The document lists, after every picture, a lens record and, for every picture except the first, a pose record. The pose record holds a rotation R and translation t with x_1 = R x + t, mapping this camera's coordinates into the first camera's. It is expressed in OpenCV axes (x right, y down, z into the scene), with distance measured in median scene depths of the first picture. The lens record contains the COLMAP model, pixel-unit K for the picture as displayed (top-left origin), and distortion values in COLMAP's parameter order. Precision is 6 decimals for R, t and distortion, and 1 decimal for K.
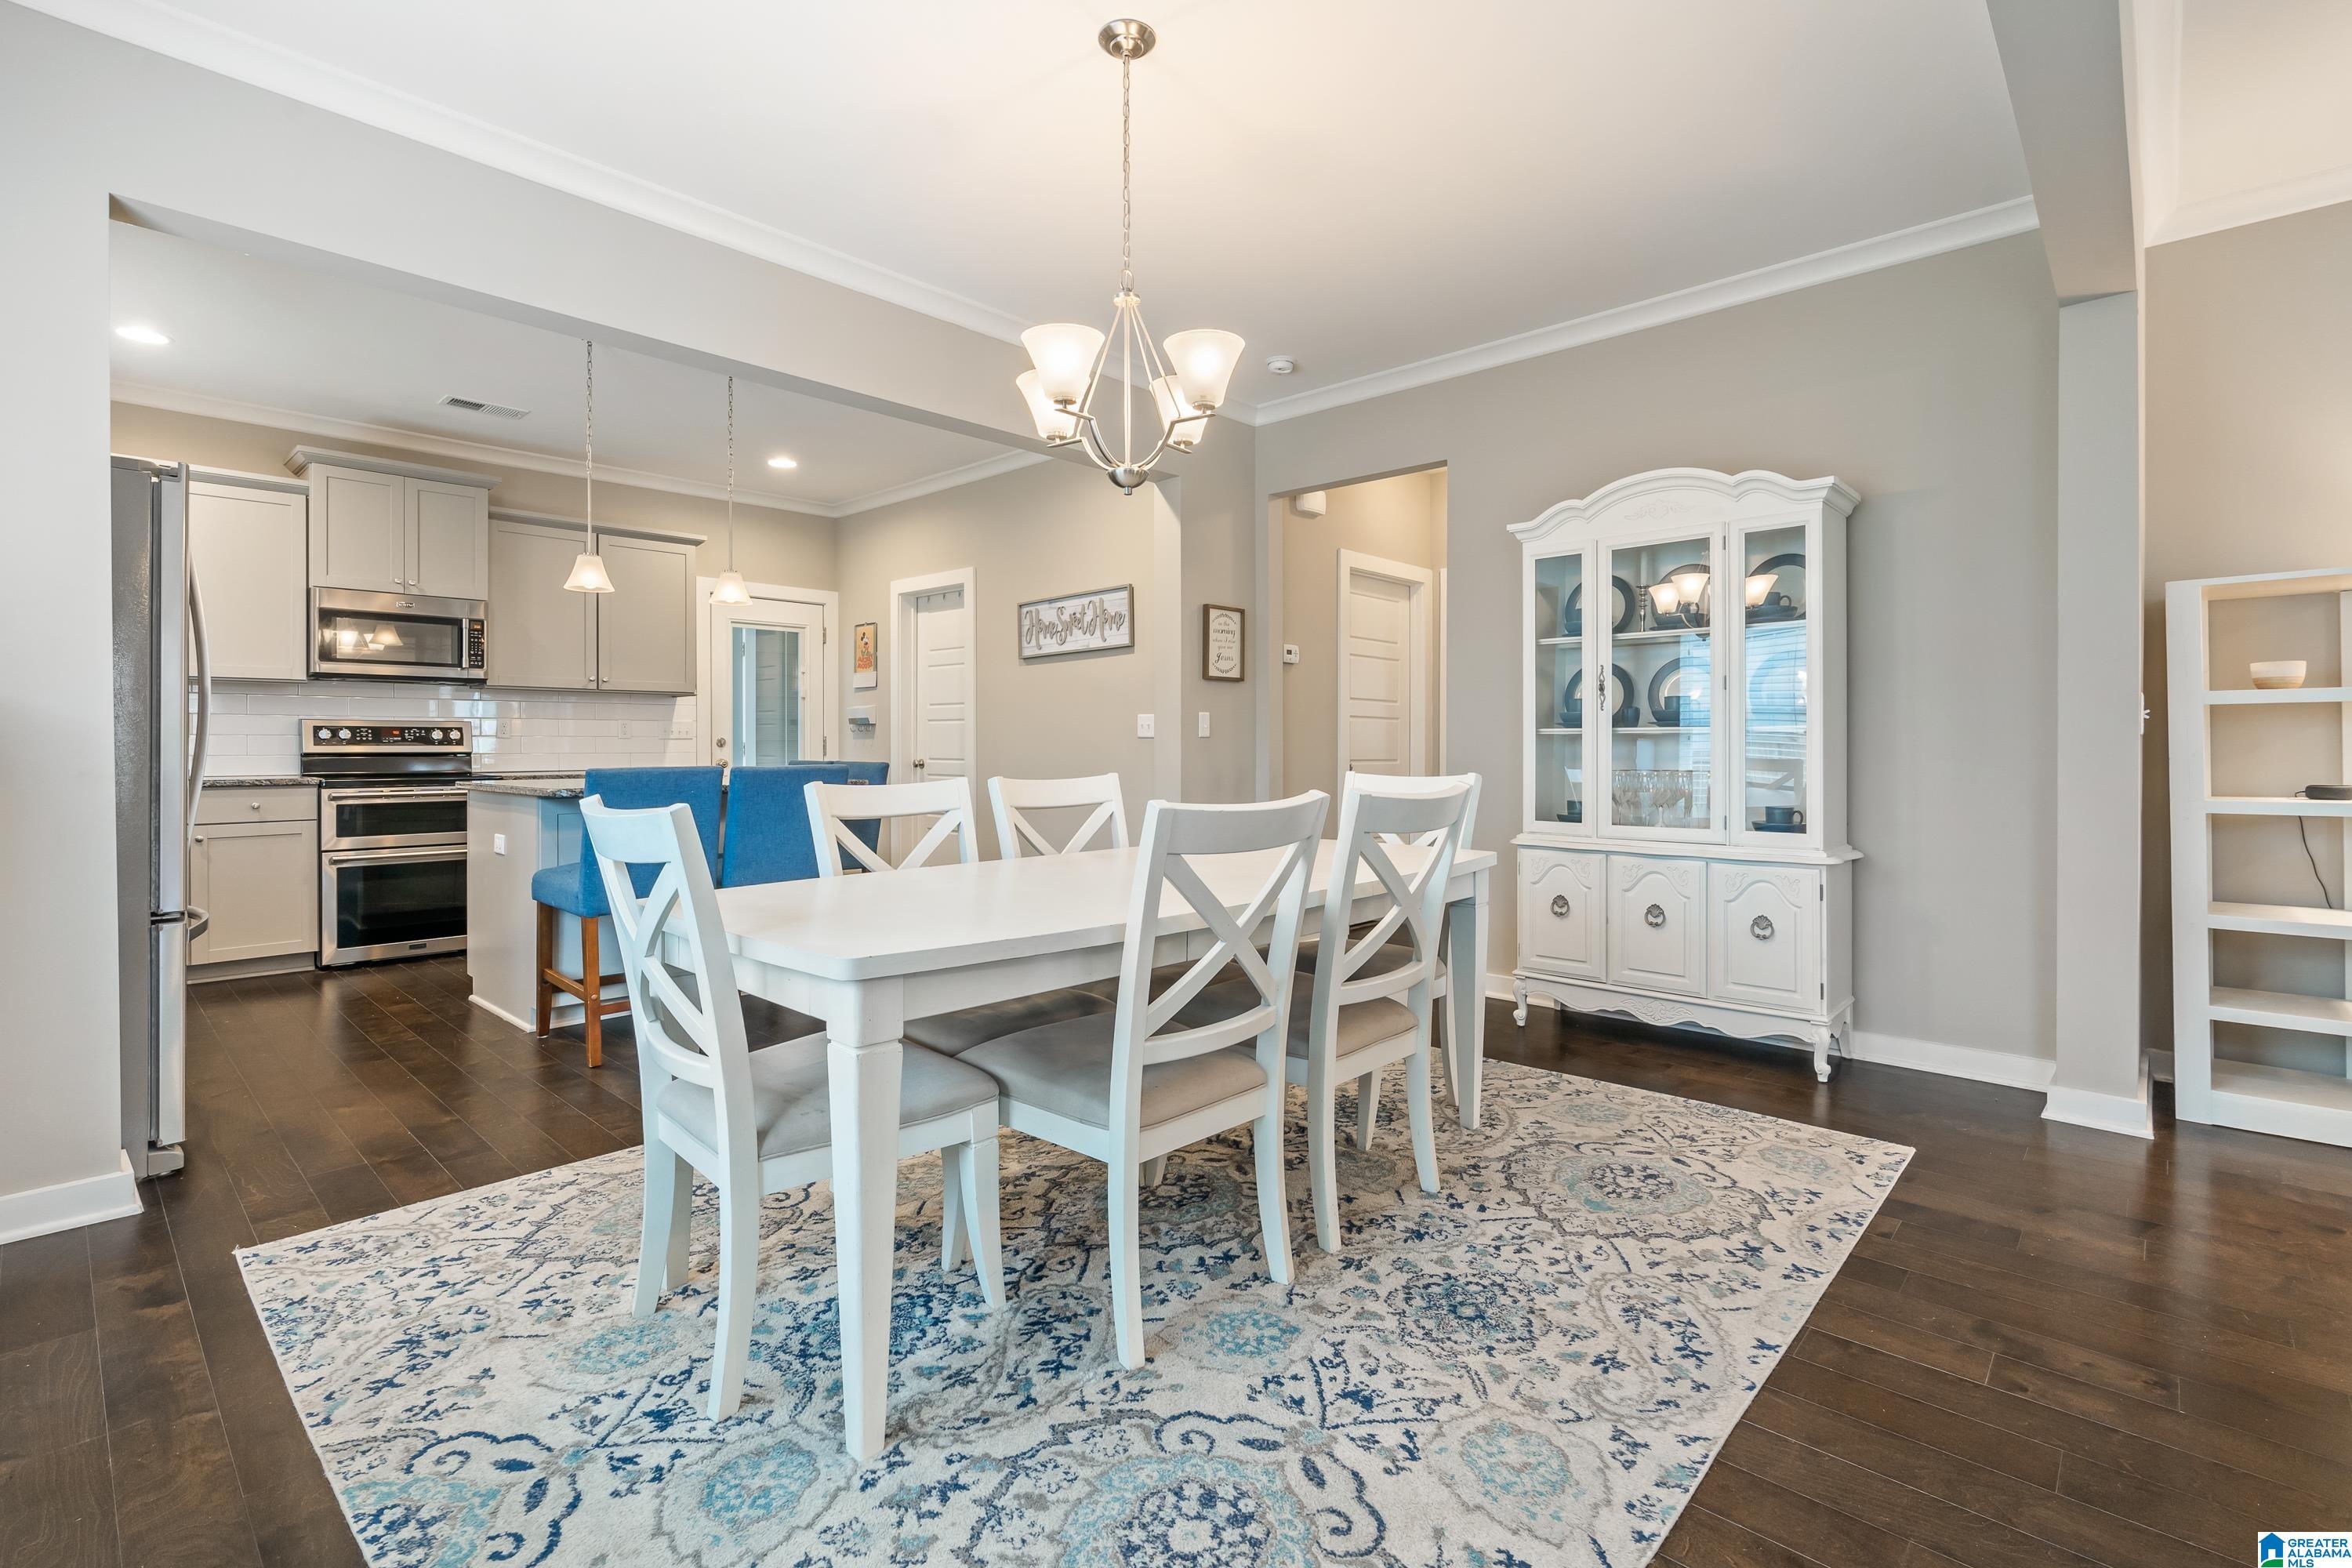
lens RADIAL K [[1074.7, 0, 1163.7], [0, 1074.7, 759.5], [0, 0, 1]] dist [-0.007793, 0.000338]
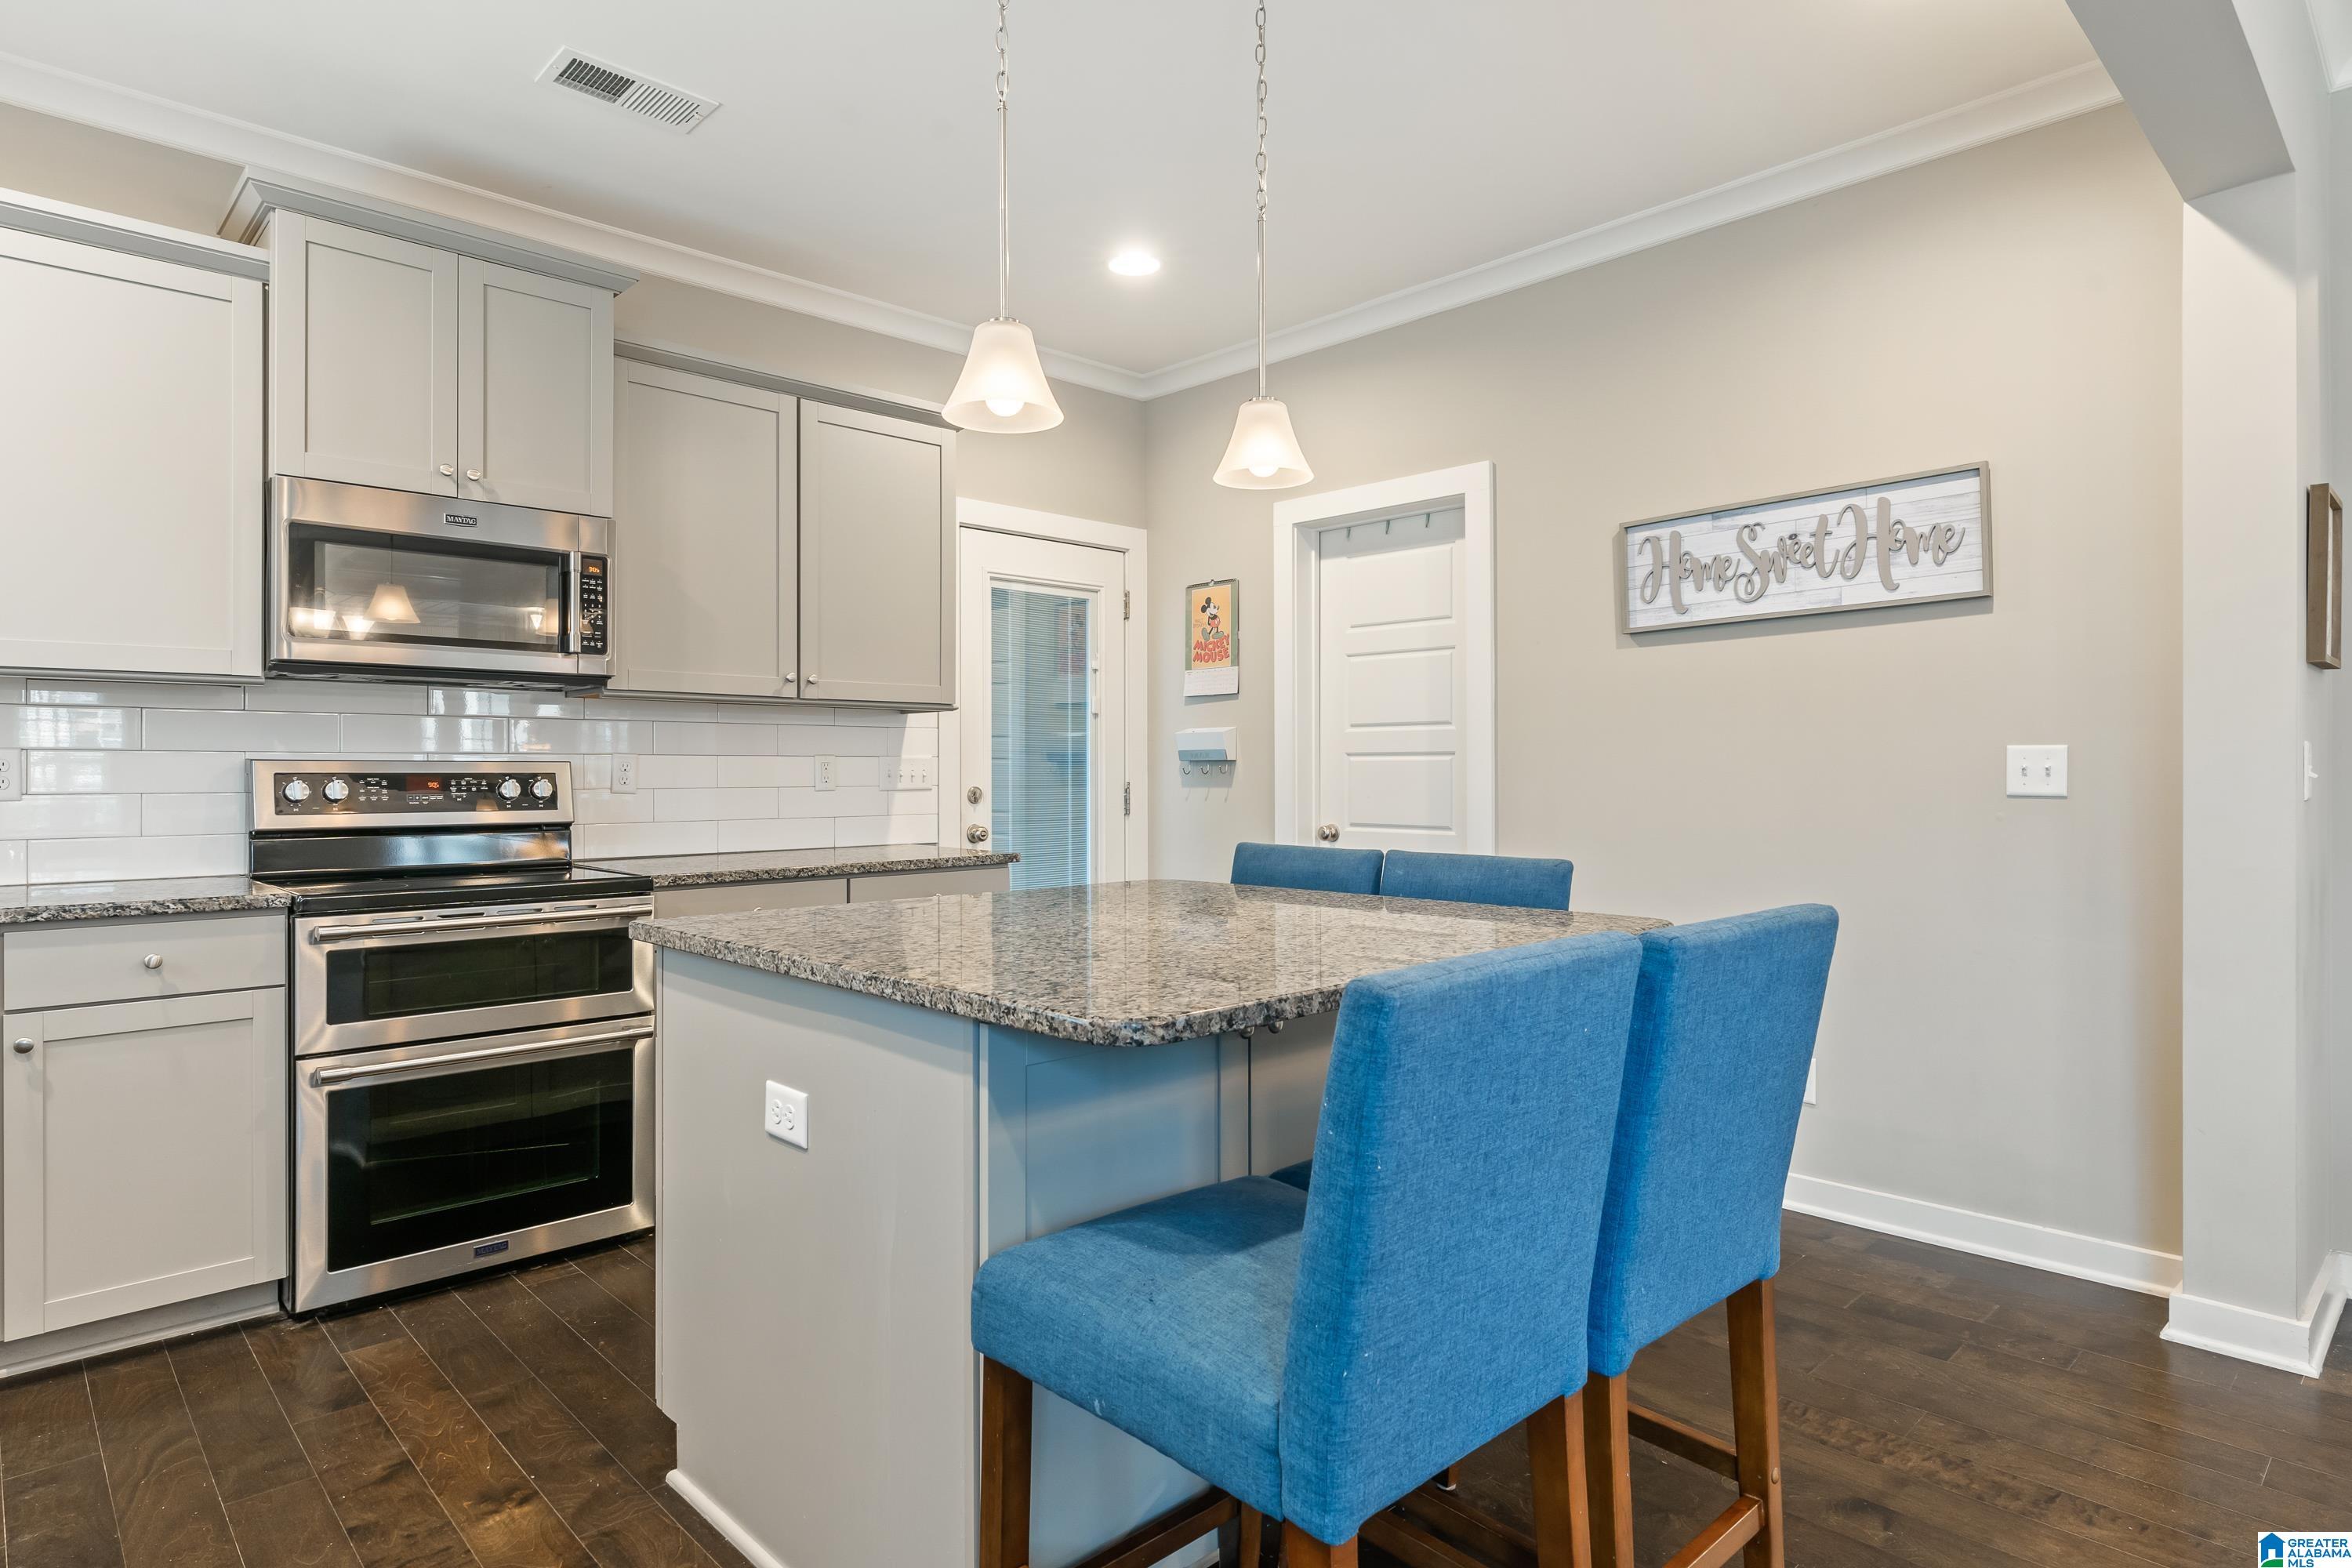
lens RADIAL K [[1279.5, 0, 1153.9], [0, 1279.5, 783.1], [0, 0, 1]] dist [-0.008090, 0.002399]
pose [[0.998378, -0.001094, -0.056920, -0.386300], [0.000737, 0.999980, -0.006289, -0.024480], [0.056926, 0.006236, 0.998359, 0.472537]]
